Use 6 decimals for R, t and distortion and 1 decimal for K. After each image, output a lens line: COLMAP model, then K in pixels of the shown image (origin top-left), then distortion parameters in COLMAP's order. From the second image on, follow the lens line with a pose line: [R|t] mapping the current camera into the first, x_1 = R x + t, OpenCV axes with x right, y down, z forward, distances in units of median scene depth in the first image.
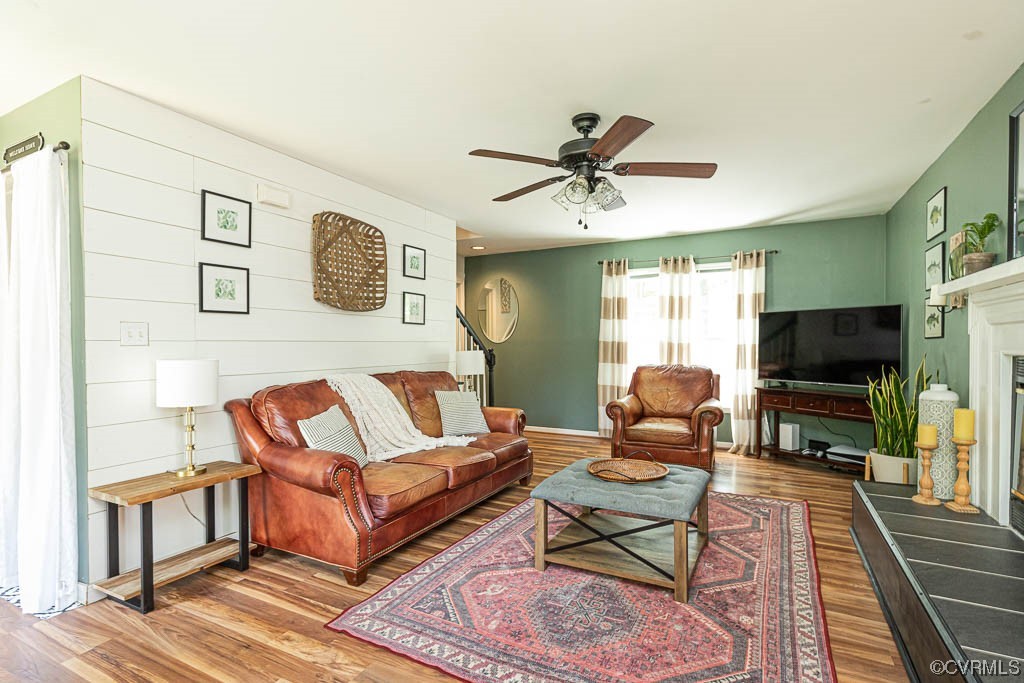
lens RADIAL K [[468.9, 0, 514.8], [0, 468.9, 341.6], [0, 0, 1]] dist [0.014513, -0.001618]
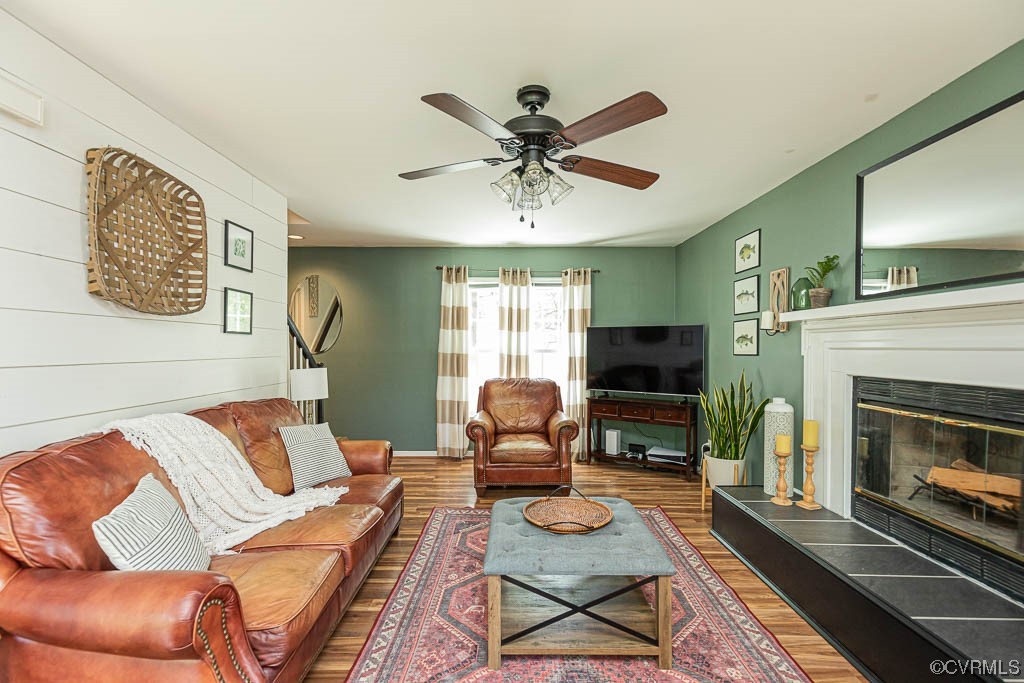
lens RADIAL K [[468.9, 0, 505.9], [0, 468.9, 348.4], [0, 0, 1]] dist [0.014513, -0.001618]
pose [[0.903928, 0.007963, 0.427610, -0.195164], [-0.009333, 0.999956, 0.001108, -0.024880], [-0.427582, -0.004993, 0.903963, 0.228063]]
